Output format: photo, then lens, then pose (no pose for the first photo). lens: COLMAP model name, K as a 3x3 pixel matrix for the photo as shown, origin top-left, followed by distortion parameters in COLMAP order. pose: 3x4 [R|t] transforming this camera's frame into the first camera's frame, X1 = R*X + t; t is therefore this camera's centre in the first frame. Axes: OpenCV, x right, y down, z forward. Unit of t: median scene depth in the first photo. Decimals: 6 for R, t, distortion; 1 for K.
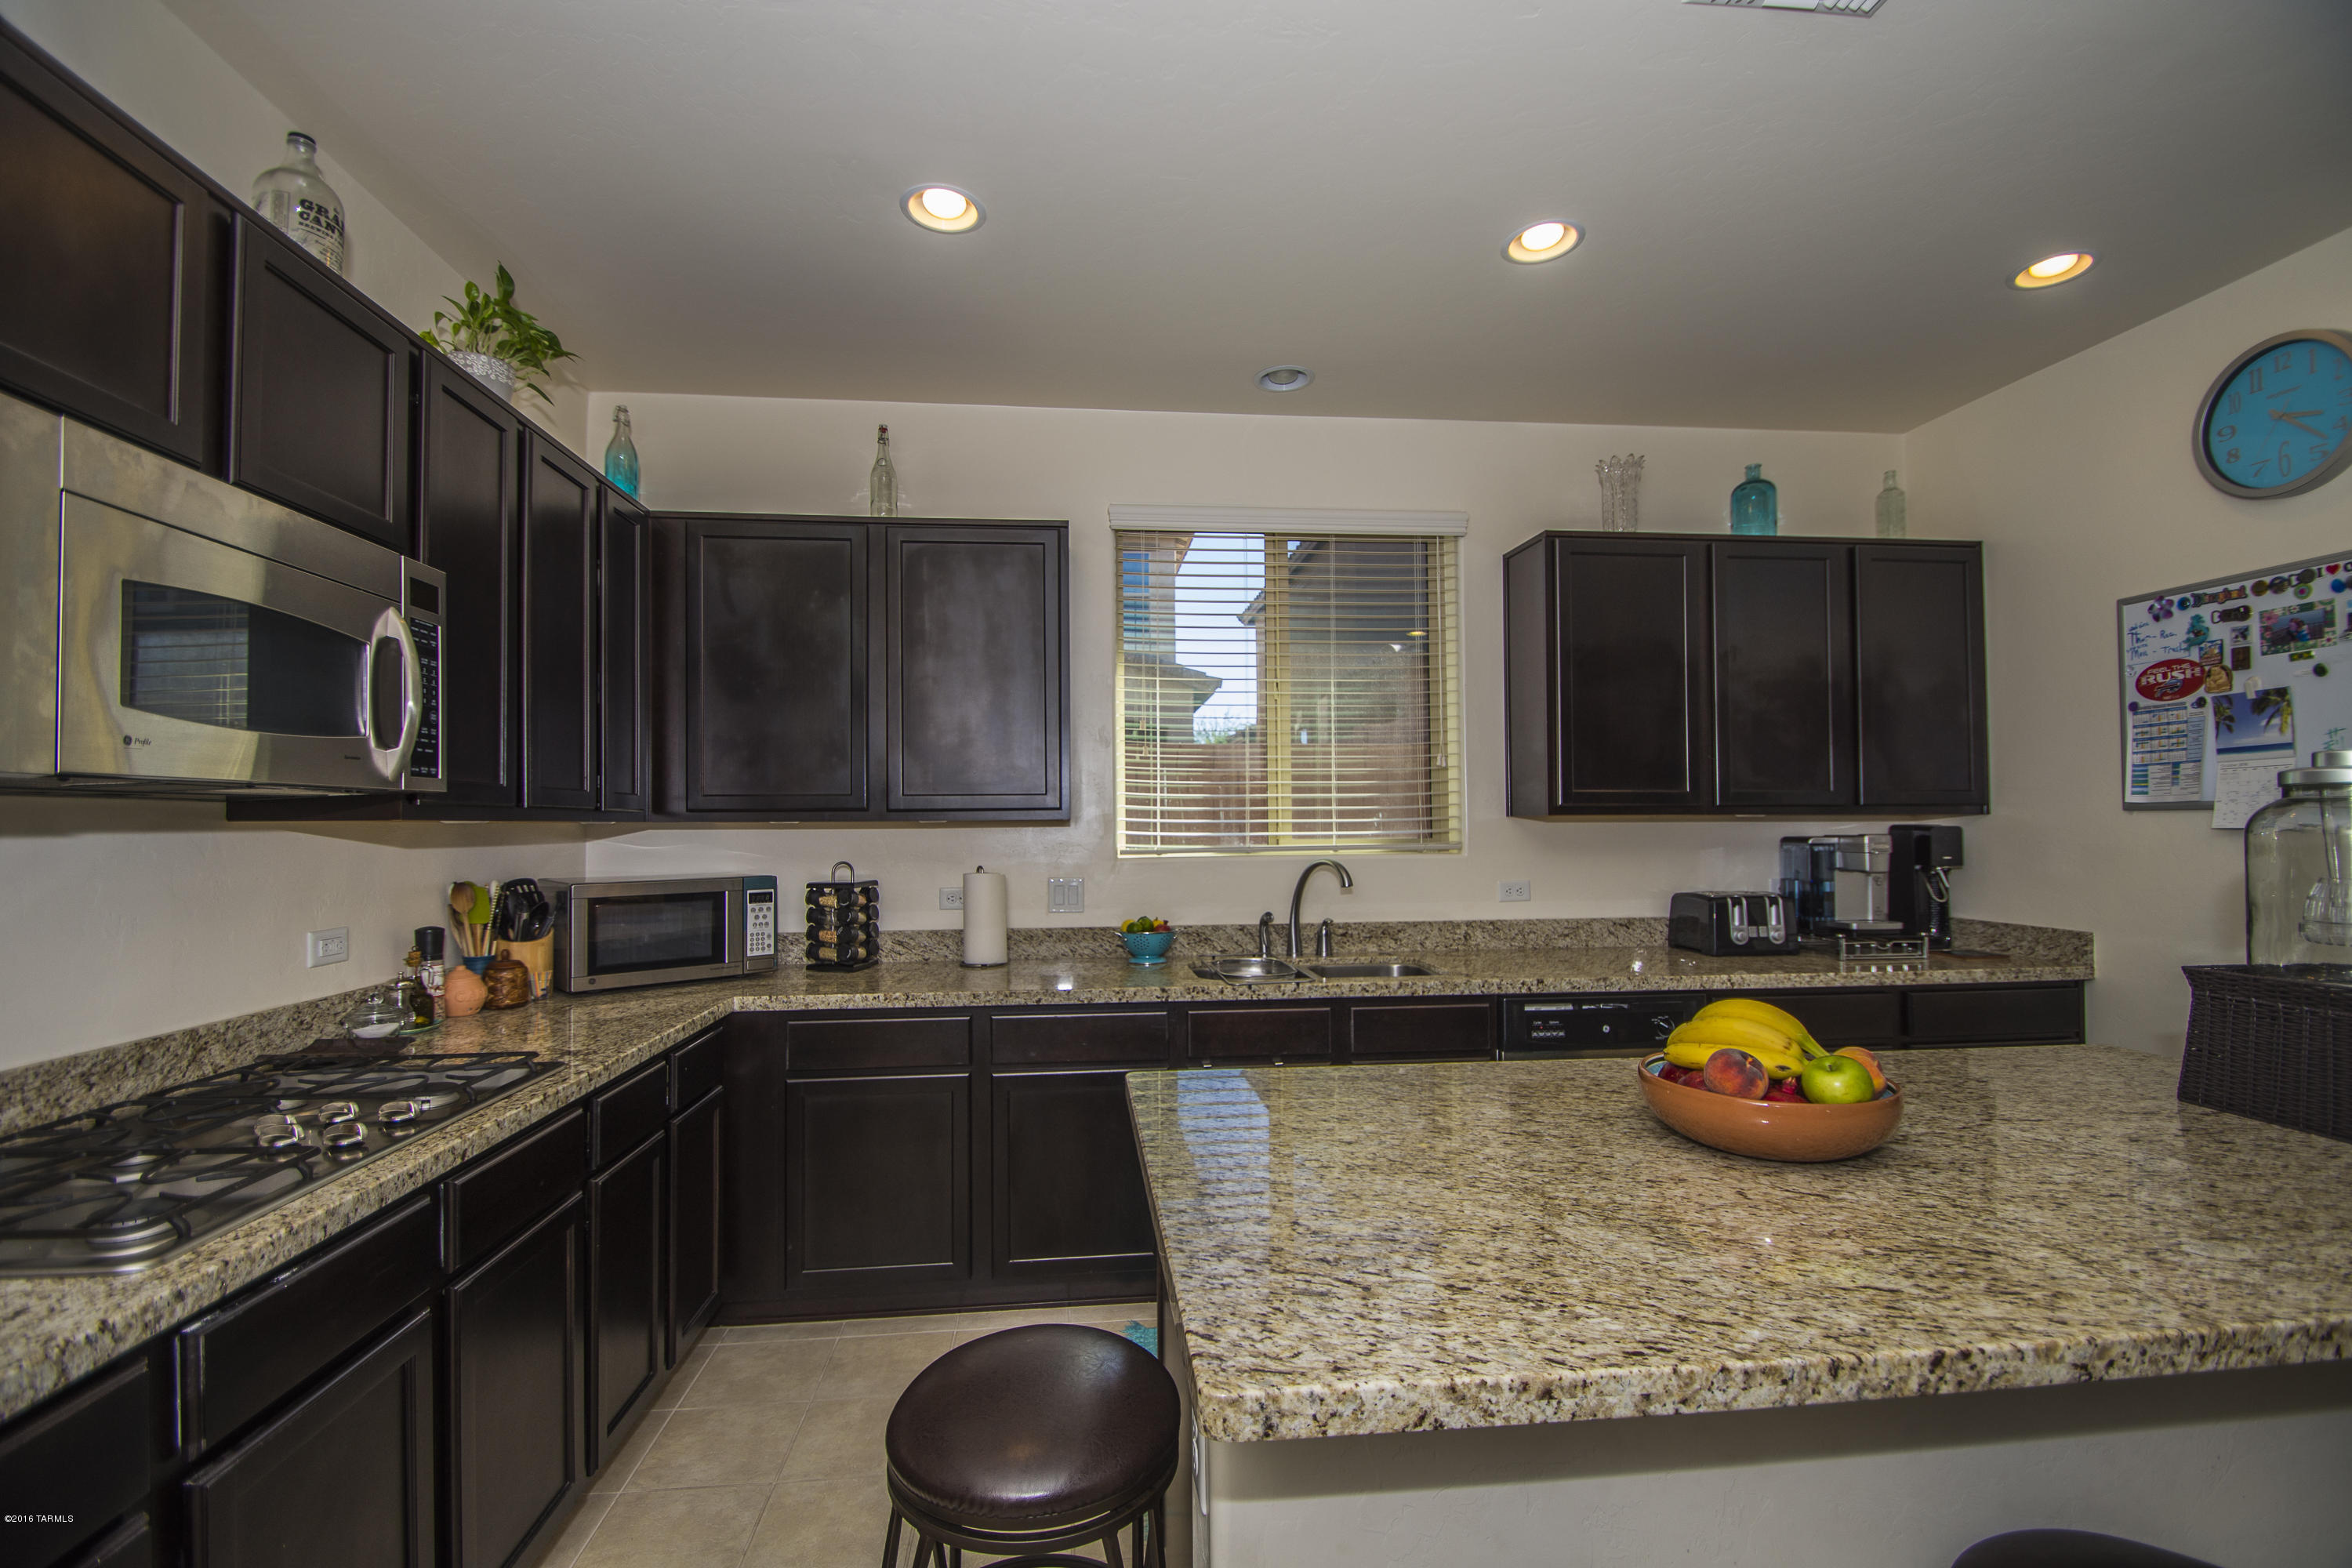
lens RADIAL K [[1032.1, 0, 1168.2], [0, 1032.1, 798.1], [0, 0, 1]] dist [0.007706, -0.007428]
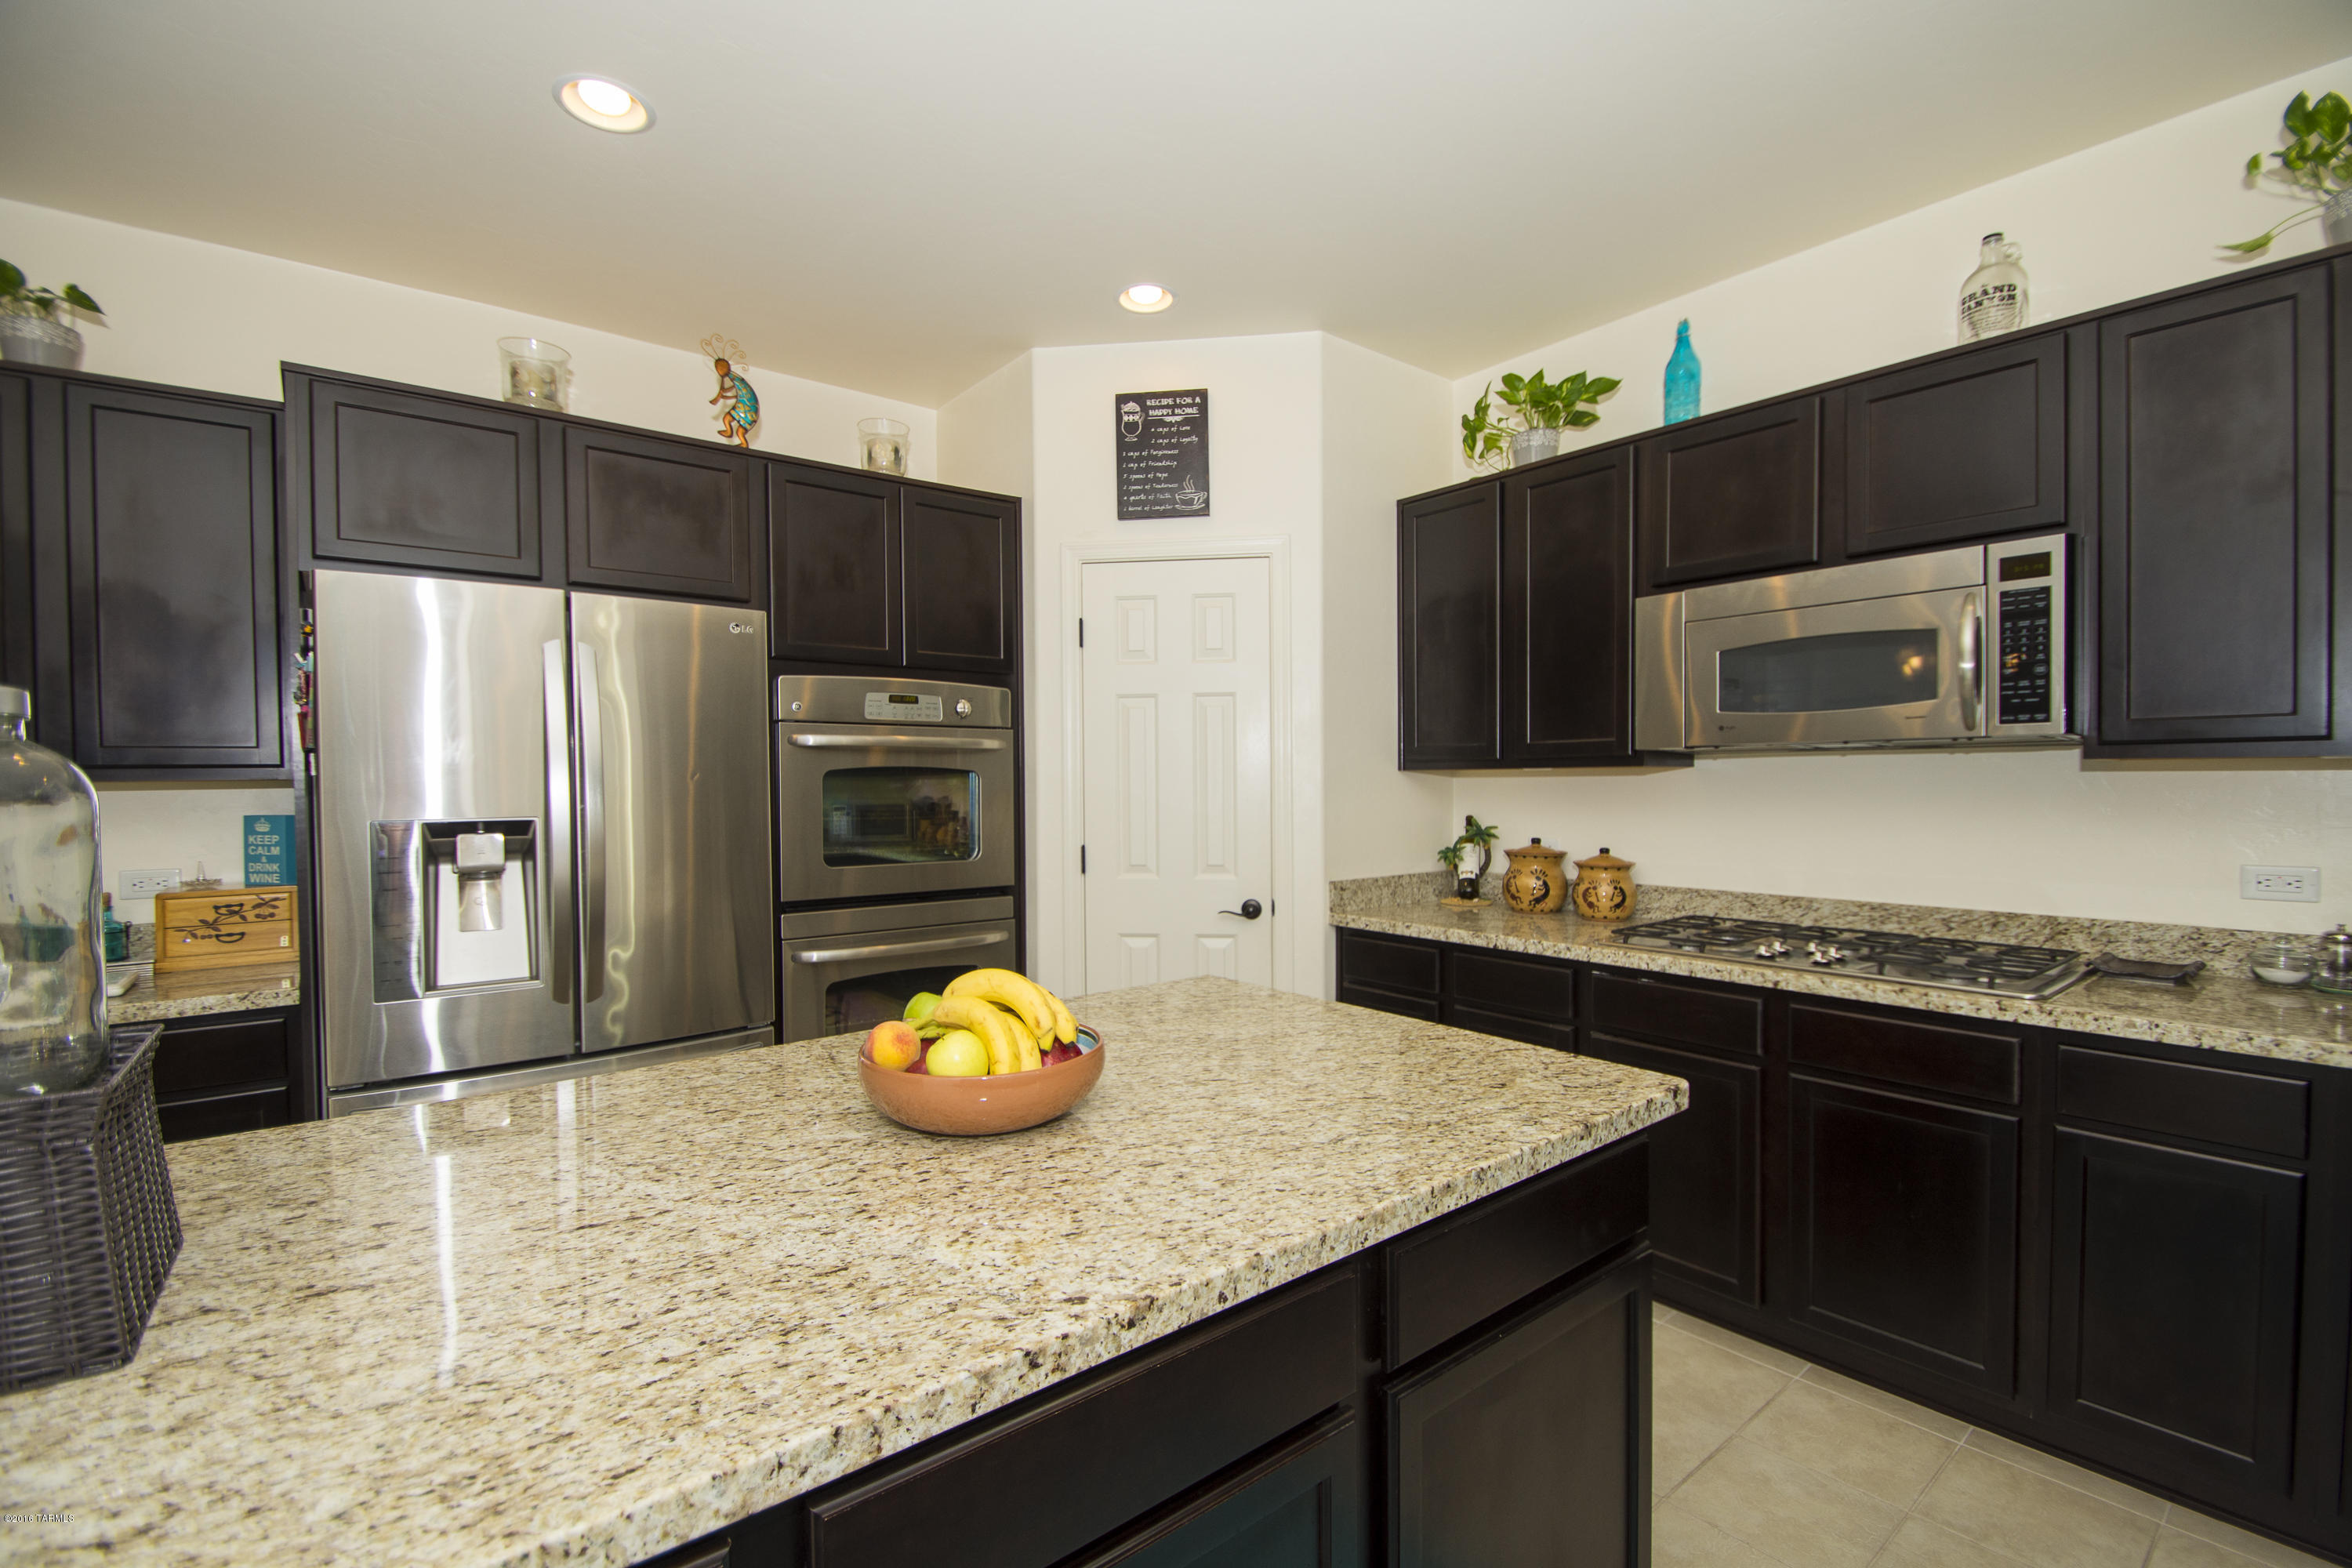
lens RADIAL K [[1032.1, 0, 1155.9], [0, 1032.1, 800.1], [0, 0, 1]] dist [0.007706, -0.007428]
pose [[-0.847052, 0.023184, -0.531005, 0.444316], [0.026268, 0.999653, 0.001742, 0.023290], [0.530861, -0.012473, -0.847367, 0.893744]]
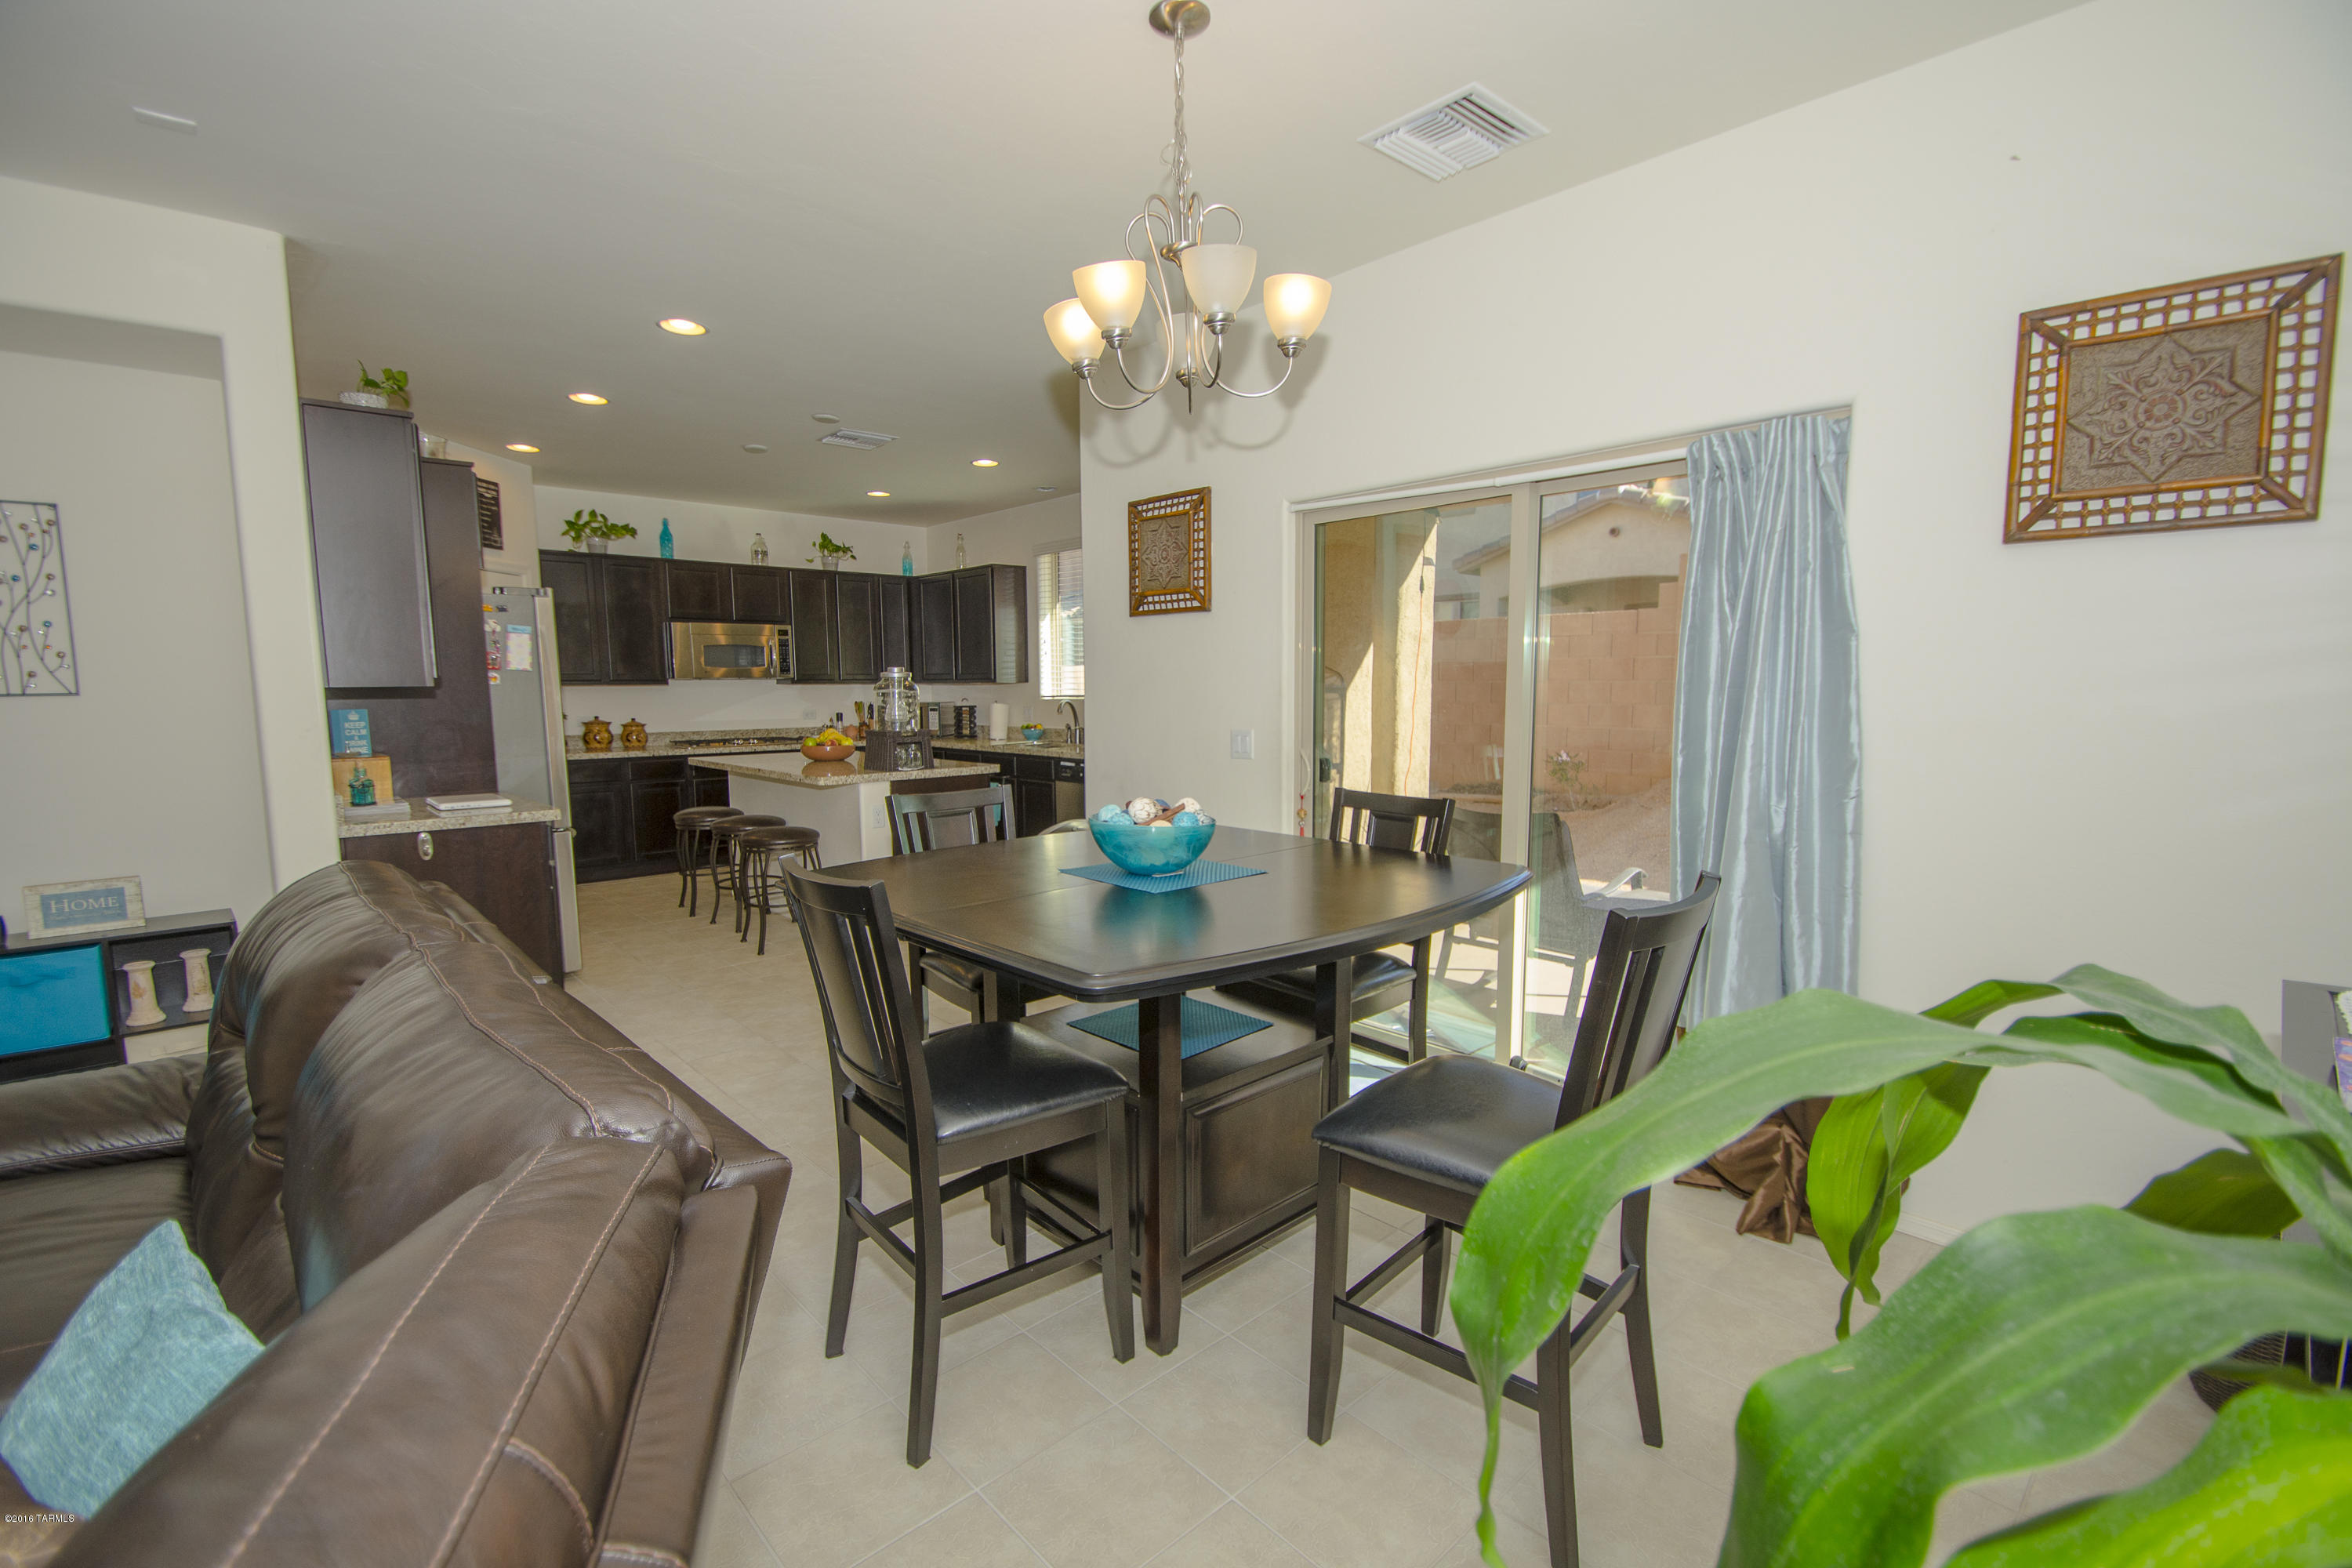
lens RADIAL K [[993.5, 0, 1190.8], [0, 993.5, 793.4], [0, 0, 1]] dist [-0.021990, -0.000789]
pose [[0.620280, 0.088842, -0.779333, 2.266093], [0.019817, 0.991473, 0.128798, -0.015991], [0.784130, -0.095335, 0.613231, -0.174471]]
